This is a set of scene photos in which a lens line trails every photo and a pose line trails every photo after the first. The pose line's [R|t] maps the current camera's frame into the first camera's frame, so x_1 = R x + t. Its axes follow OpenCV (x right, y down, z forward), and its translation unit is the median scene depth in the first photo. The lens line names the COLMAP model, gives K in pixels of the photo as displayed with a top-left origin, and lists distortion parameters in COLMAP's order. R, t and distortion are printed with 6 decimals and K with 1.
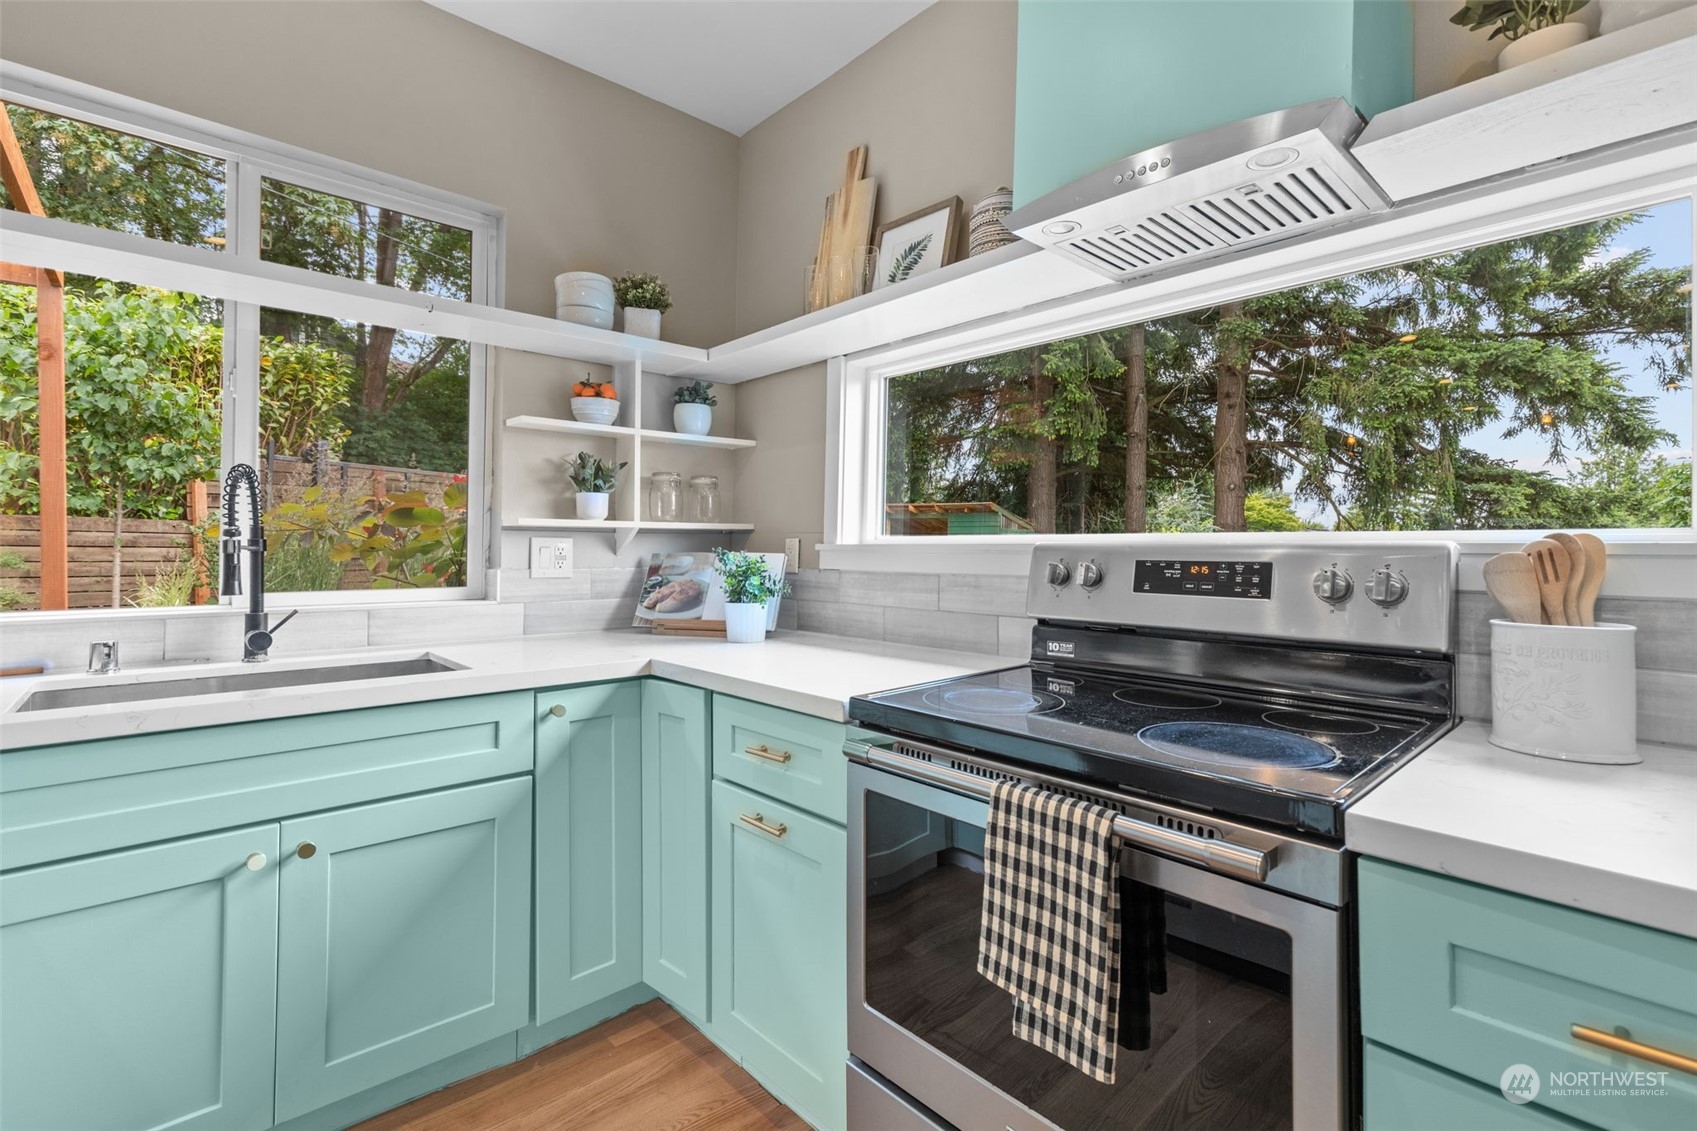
lens RADIAL K [[764.3, 0, 855.0], [0, 764.3, 548.5], [0, 0, 1]] dist [0.001315, -0.001357]
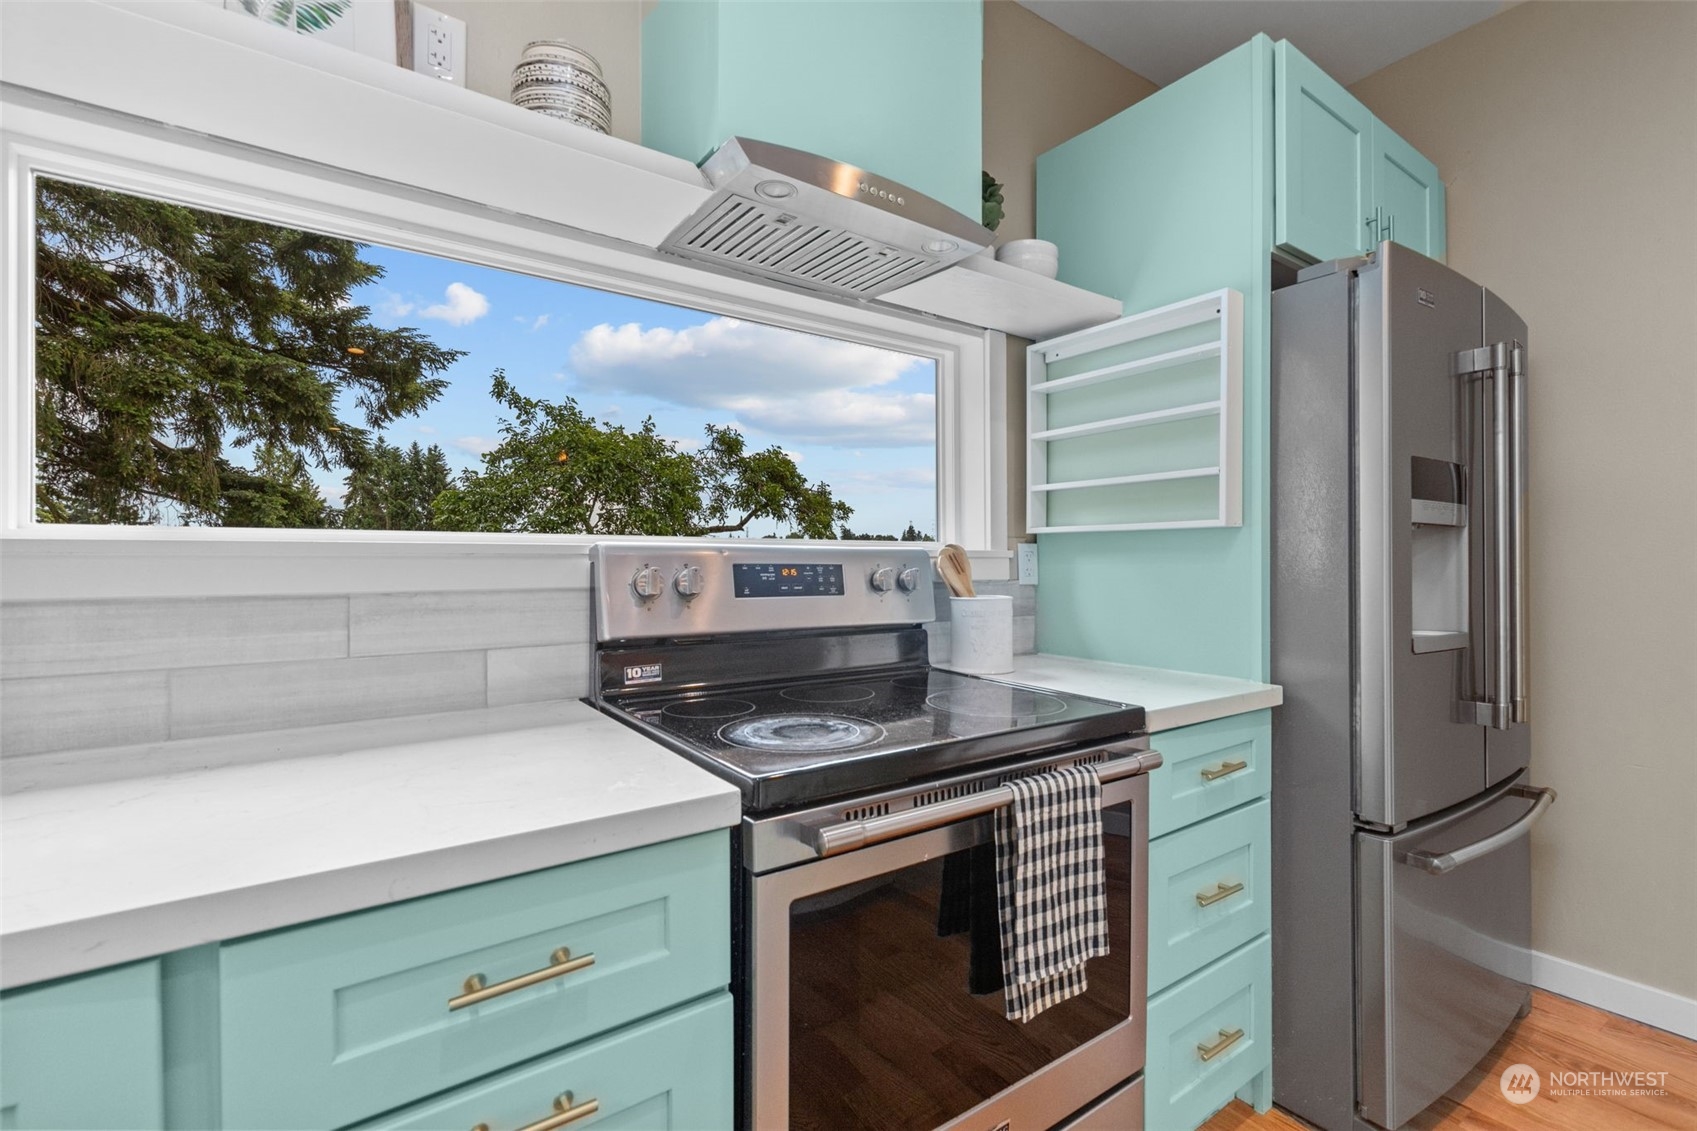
lens RADIAL K [[764.3, 0, 849.8], [0, 764.3, 567.8], [0, 0, 1]] dist [0.001315, -0.001357]
pose [[0.126197, -0.013588, 0.991912, -0.344278], [-0.001553, 0.999902, 0.013895, 0.003974], [-0.992004, -0.003294, 0.126164, 0.456241]]
